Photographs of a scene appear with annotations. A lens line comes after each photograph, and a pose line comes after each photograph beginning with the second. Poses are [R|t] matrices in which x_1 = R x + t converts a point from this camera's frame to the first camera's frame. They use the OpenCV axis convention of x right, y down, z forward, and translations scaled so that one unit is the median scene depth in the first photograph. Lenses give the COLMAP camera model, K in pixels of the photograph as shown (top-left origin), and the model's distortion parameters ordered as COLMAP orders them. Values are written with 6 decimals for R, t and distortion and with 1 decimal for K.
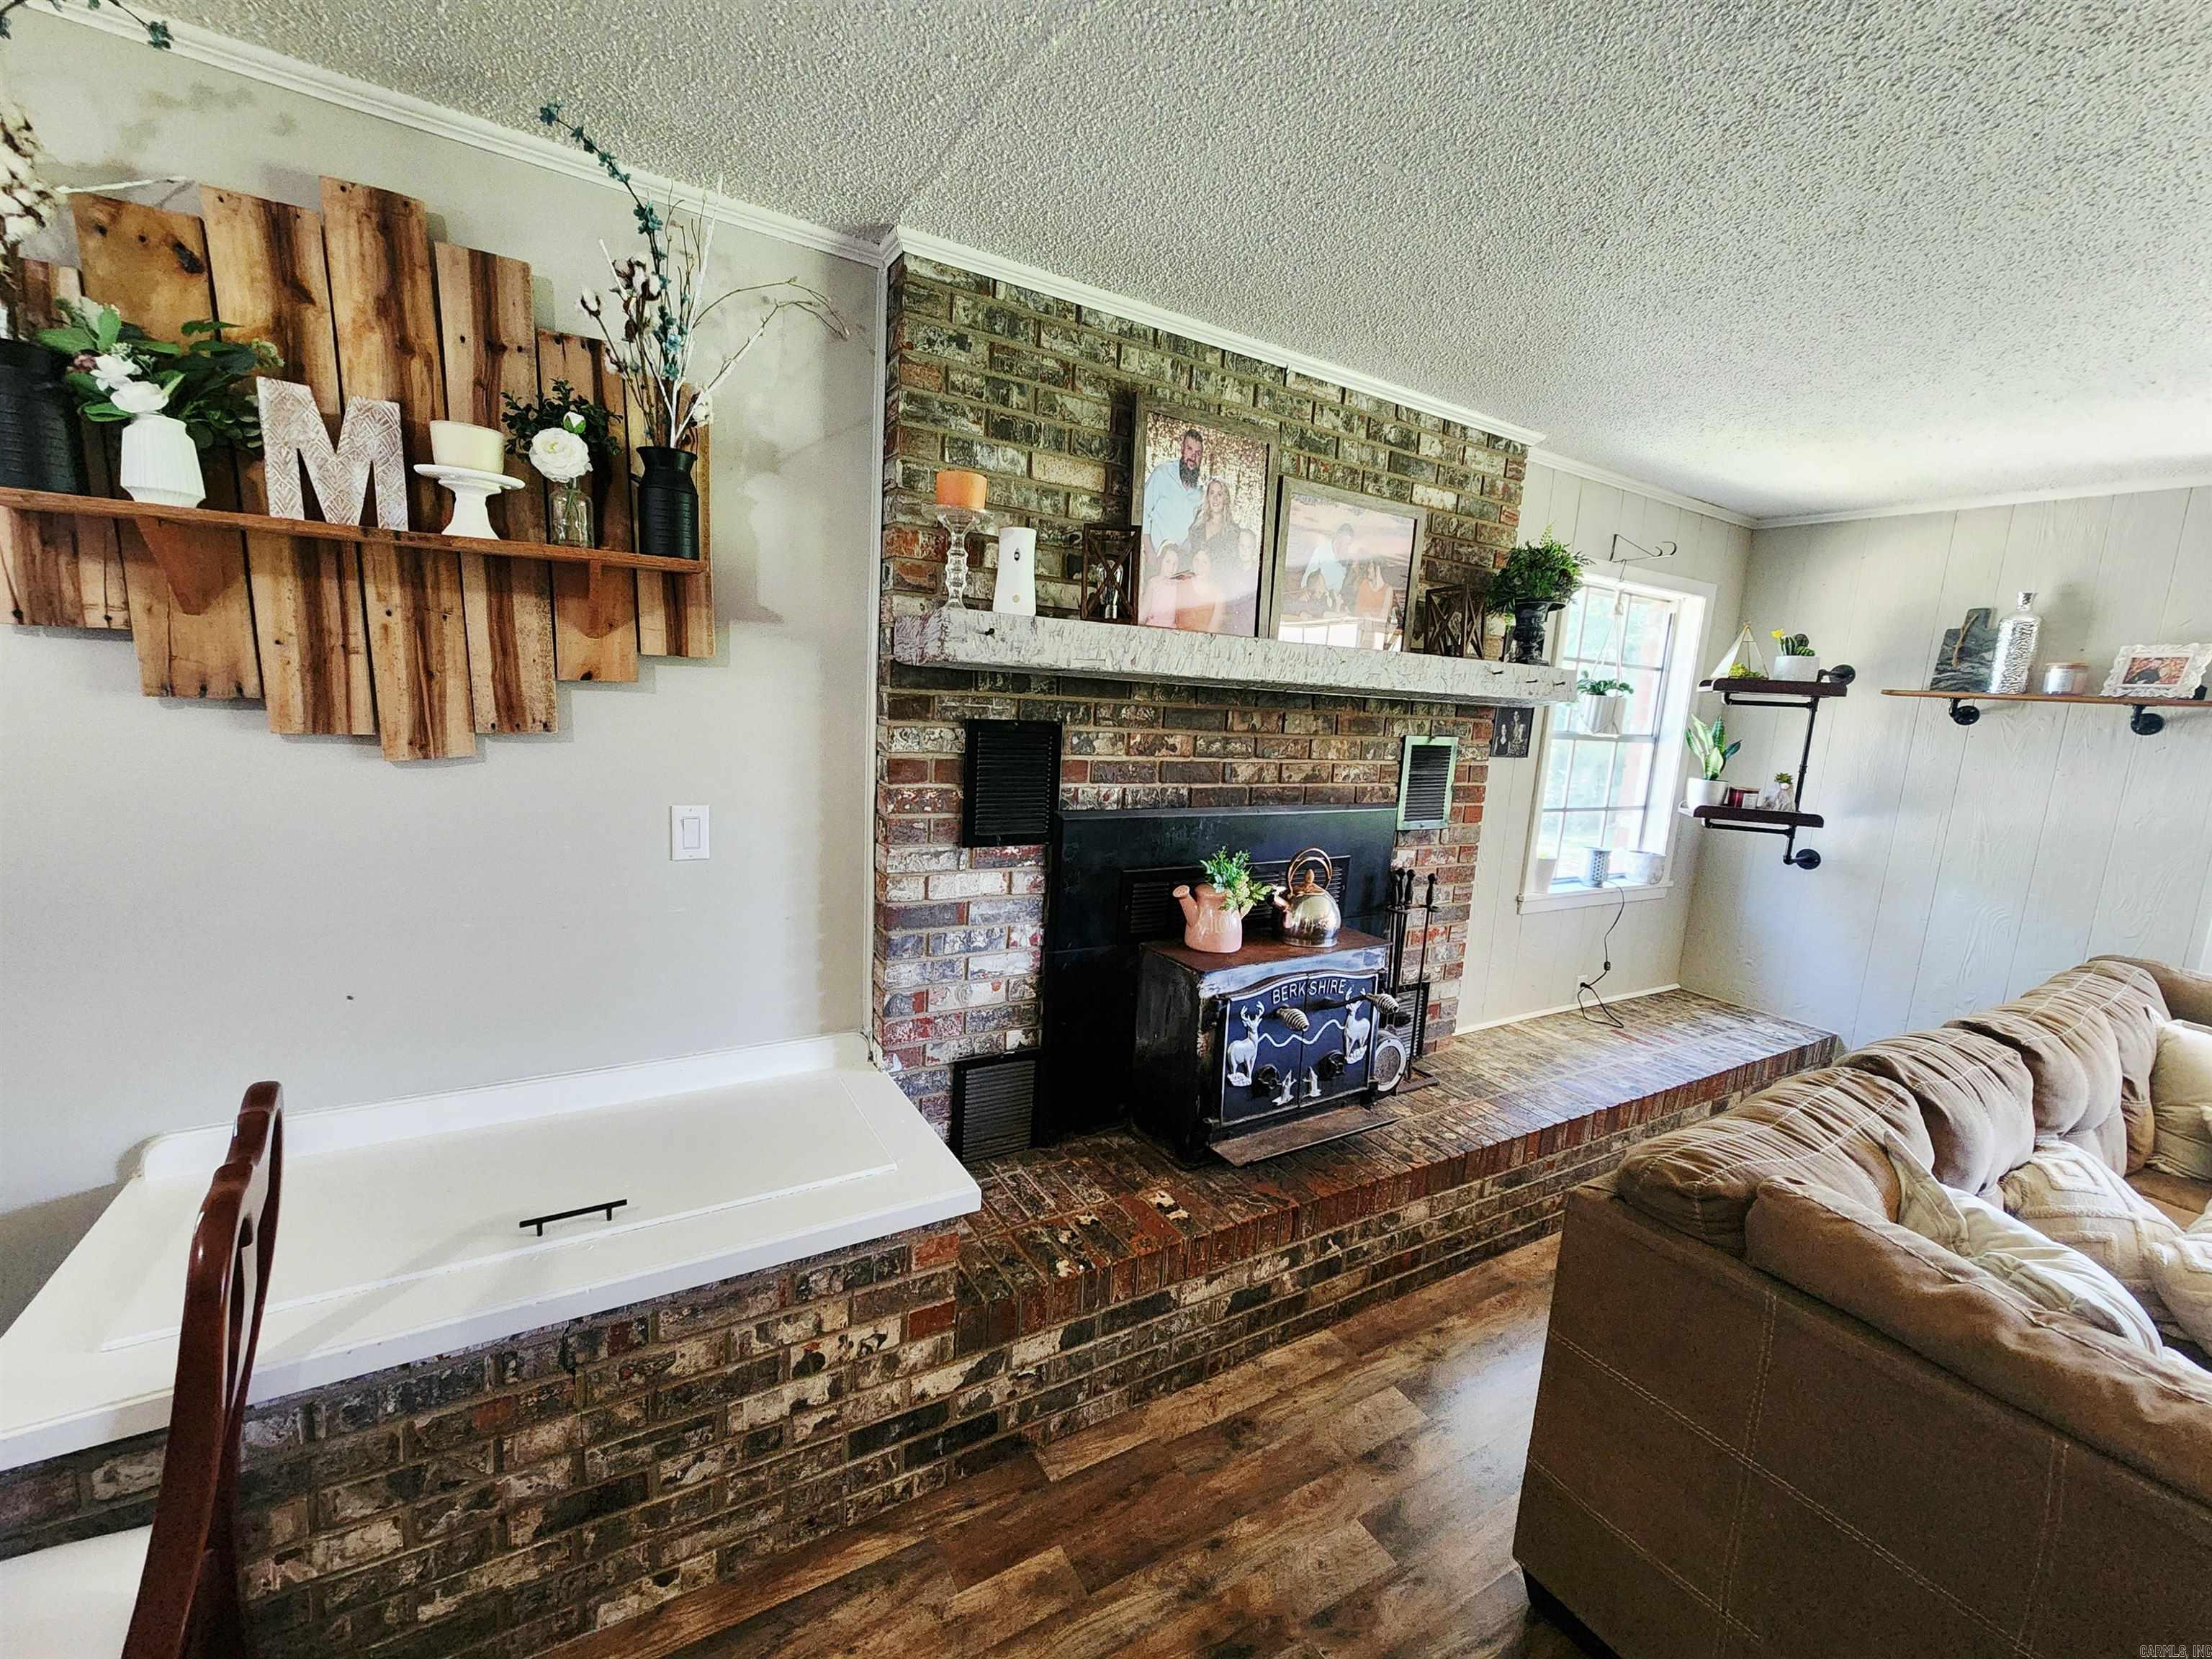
lens RADIAL K [[914.4, 0, 1106.0], [0, 914.4, 829.5], [0, 0, 1]] dist [-0.001254, -0.000903]
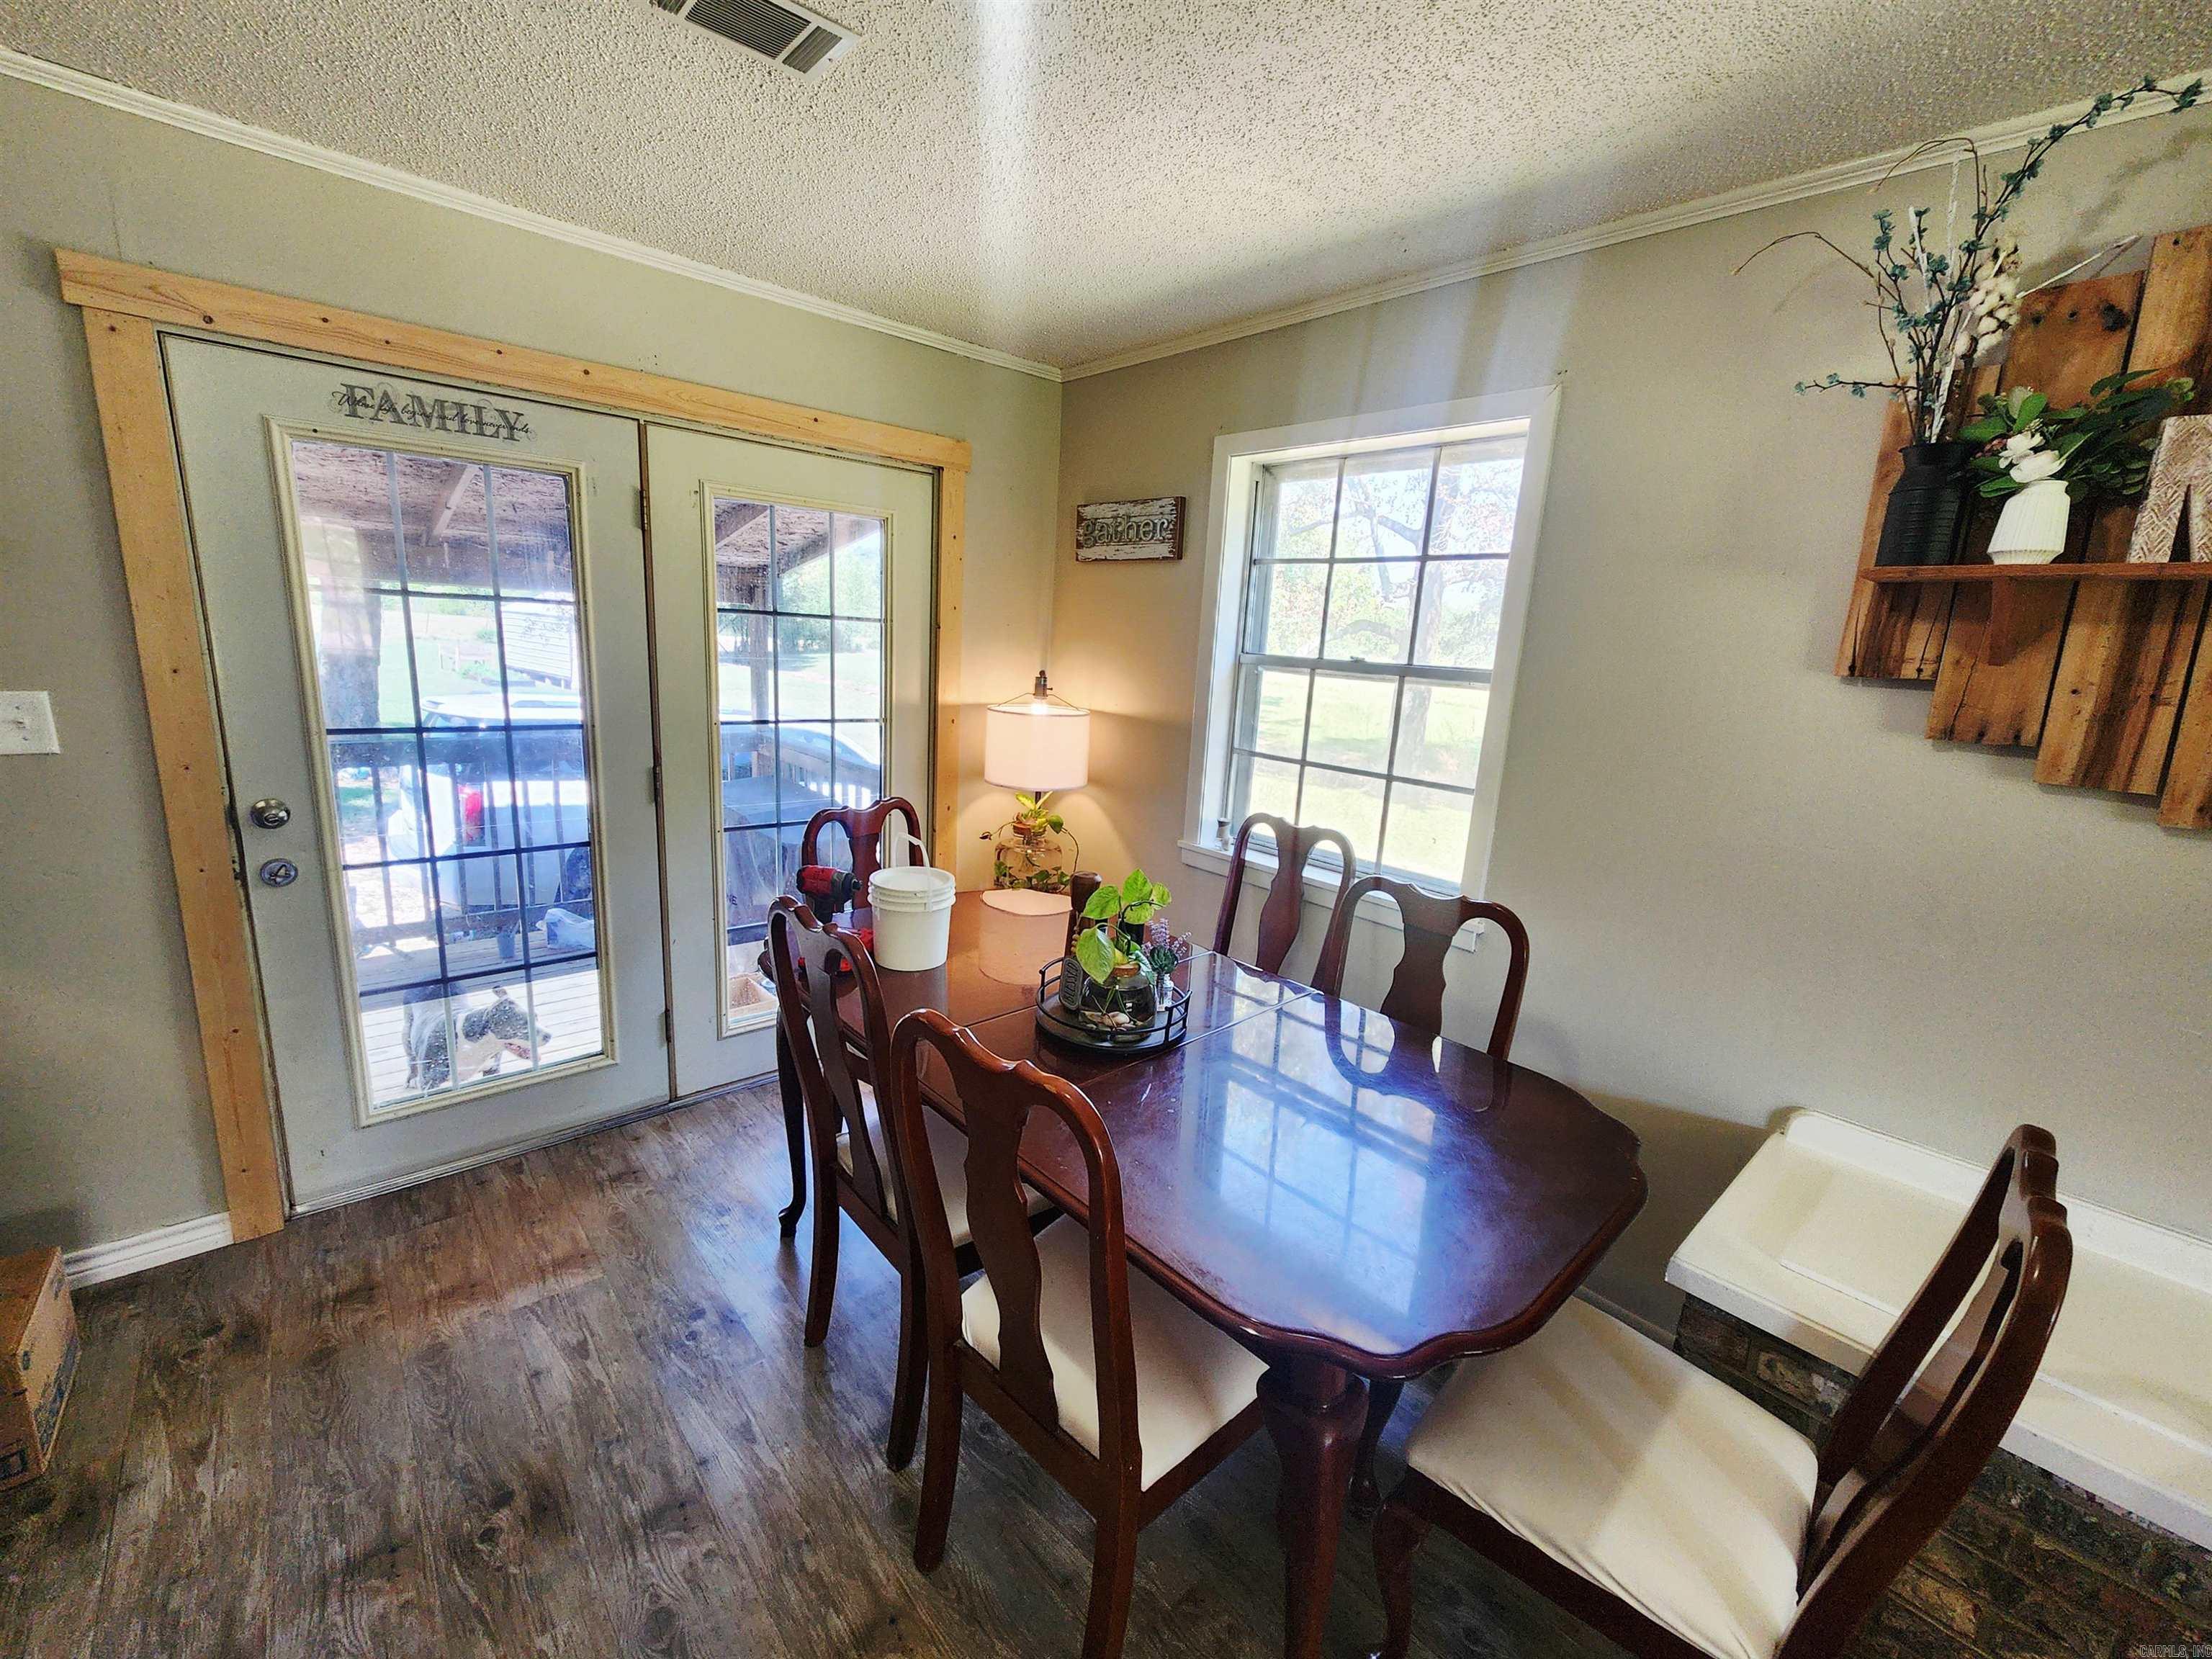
lens RADIAL K [[914.4, 0, 1106.0], [0, 914.4, 829.5], [0, 0, 1]] dist [-0.001254, -0.000903]
pose [[0.185486, 0.153751, -0.970544, -0.141804], [-0.198831, 0.973125, 0.116160, 0.034523], [0.962321, 0.171428, 0.211072, -0.200092]]
